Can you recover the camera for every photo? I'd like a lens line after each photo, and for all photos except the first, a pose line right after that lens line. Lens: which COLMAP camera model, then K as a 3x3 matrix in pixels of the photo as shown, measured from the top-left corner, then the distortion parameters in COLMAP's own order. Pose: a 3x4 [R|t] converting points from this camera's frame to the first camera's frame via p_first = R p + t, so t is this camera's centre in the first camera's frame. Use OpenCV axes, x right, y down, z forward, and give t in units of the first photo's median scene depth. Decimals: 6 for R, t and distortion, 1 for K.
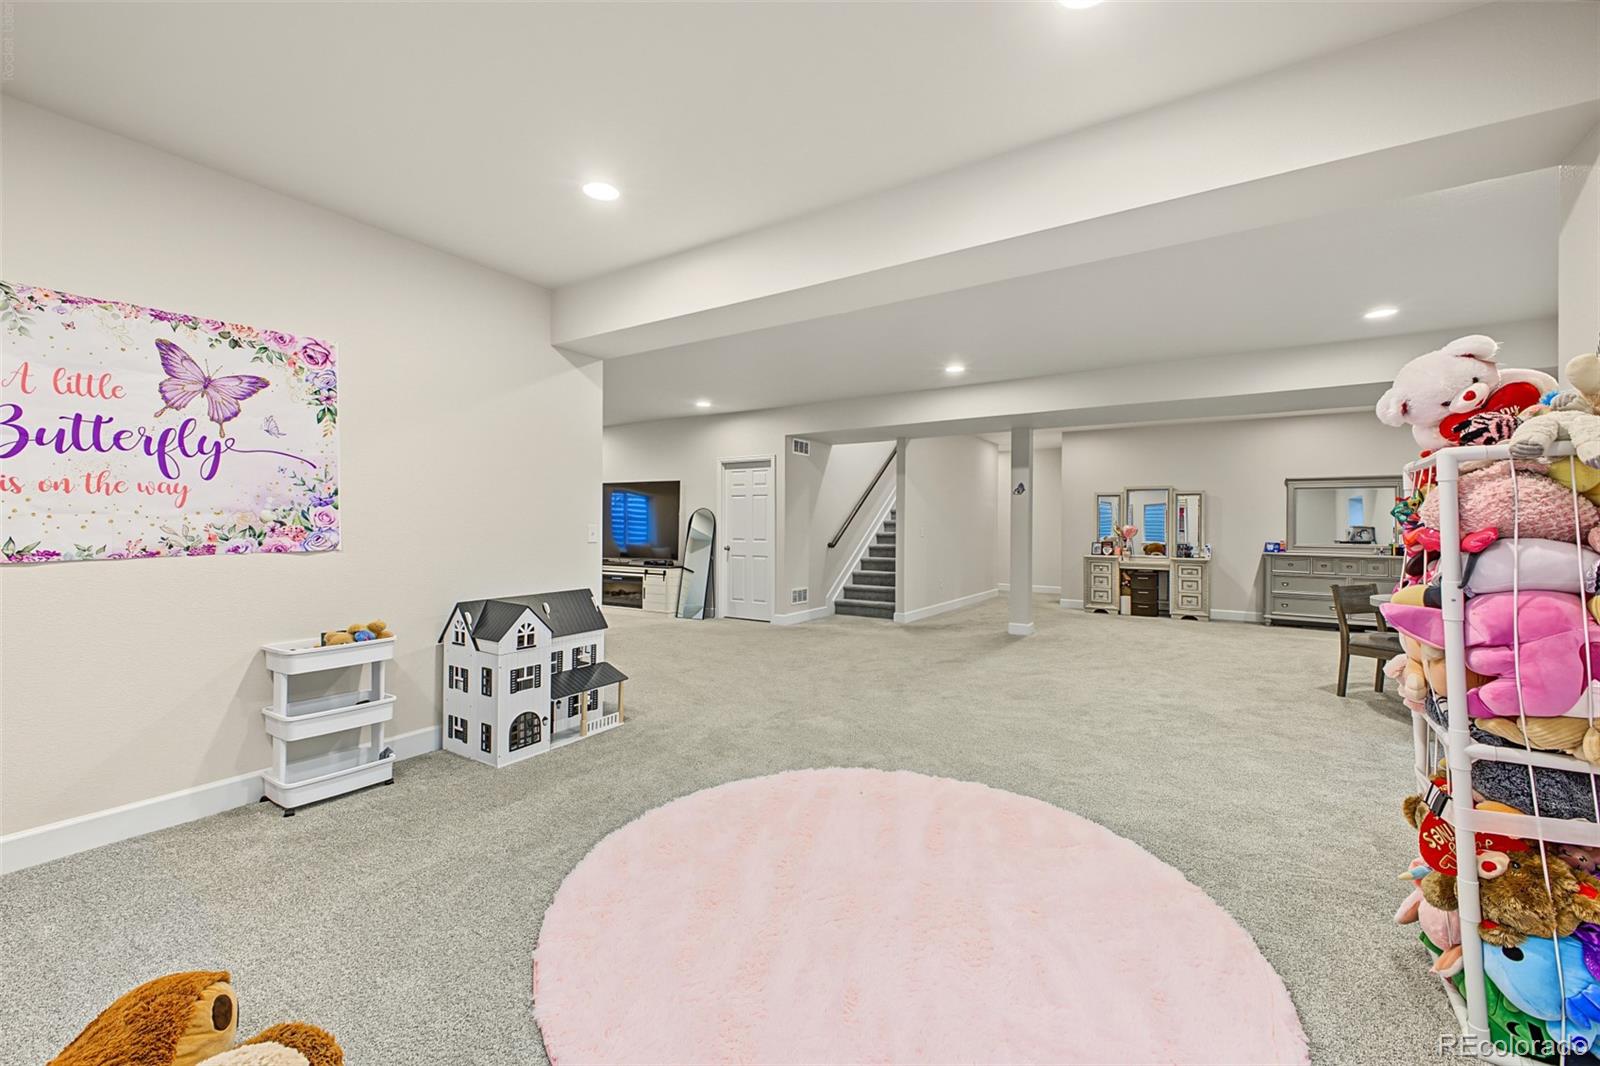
lens RADIAL K [[640.7, 0, 800.7], [0, 640.7, 527.6], [0, 0, 1]] dist [0.013009, -0.002062]
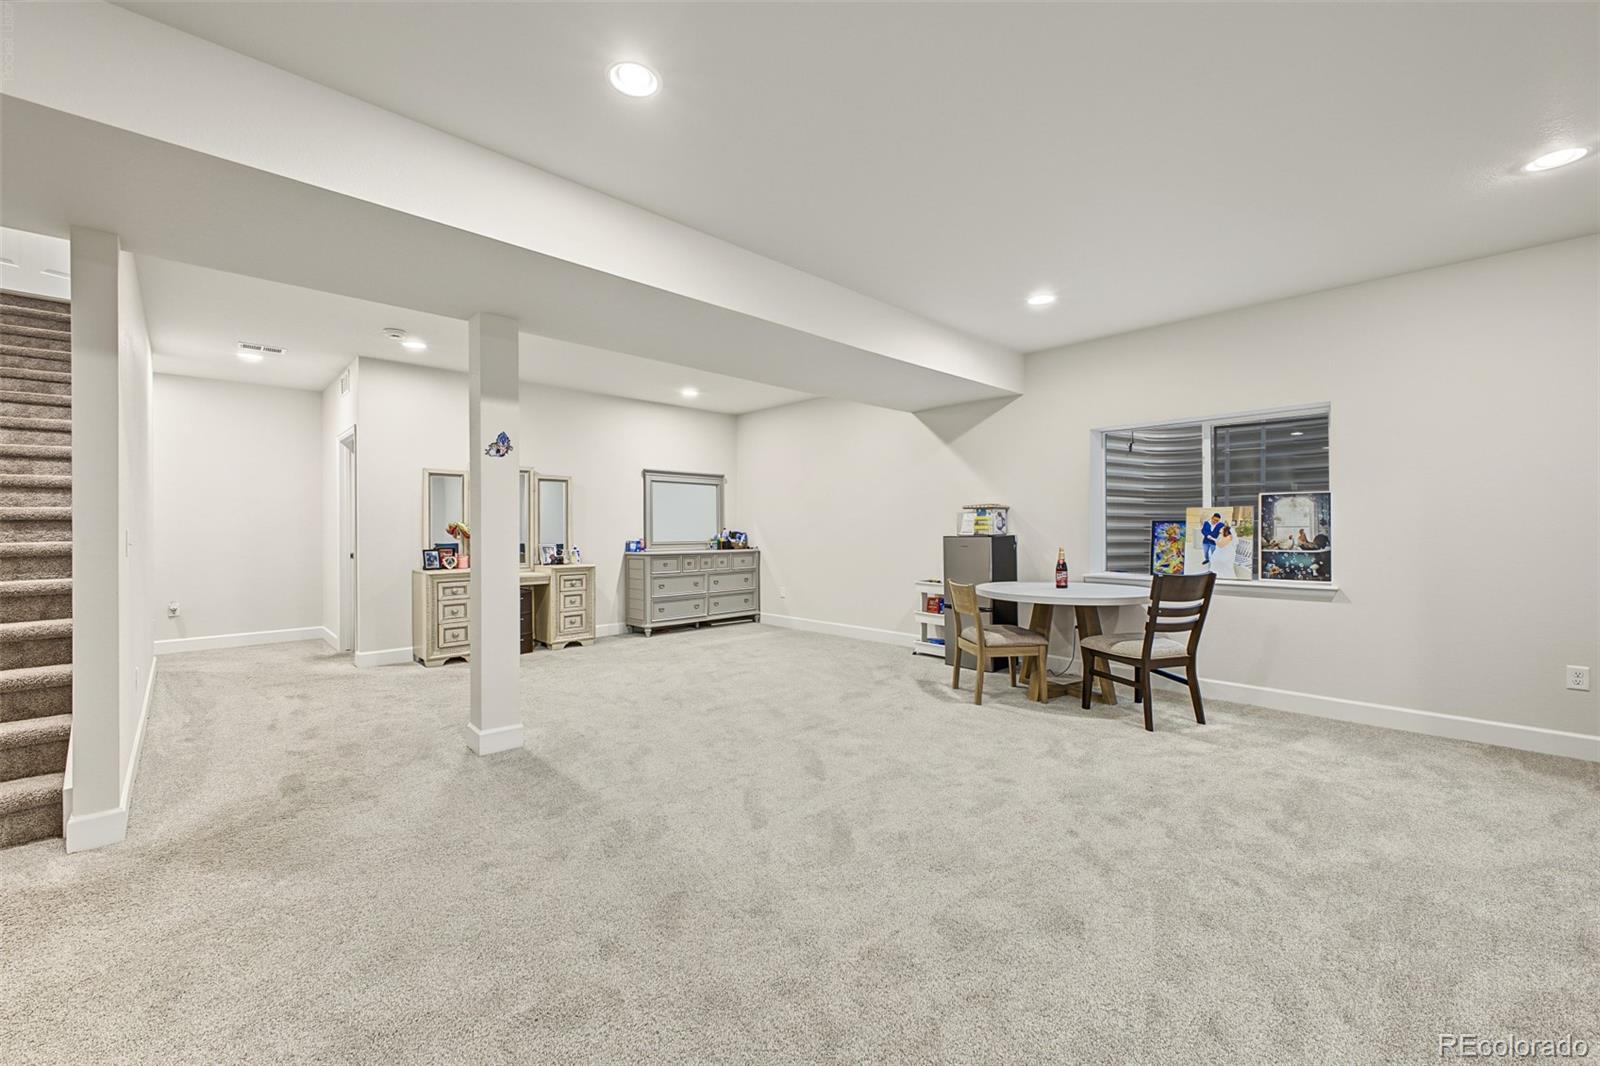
lens RADIAL K [[640.7, 0, 801.3], [0, 640.7, 524.2], [0, 0, 1]] dist [0.013009, -0.002062]
pose [[0.223946, -0.006055, 0.974583, -0.068817], [0.010539, 0.999937, 0.003791, -0.000129], [-0.974544, 0.009422, 0.223996, 0.581793]]
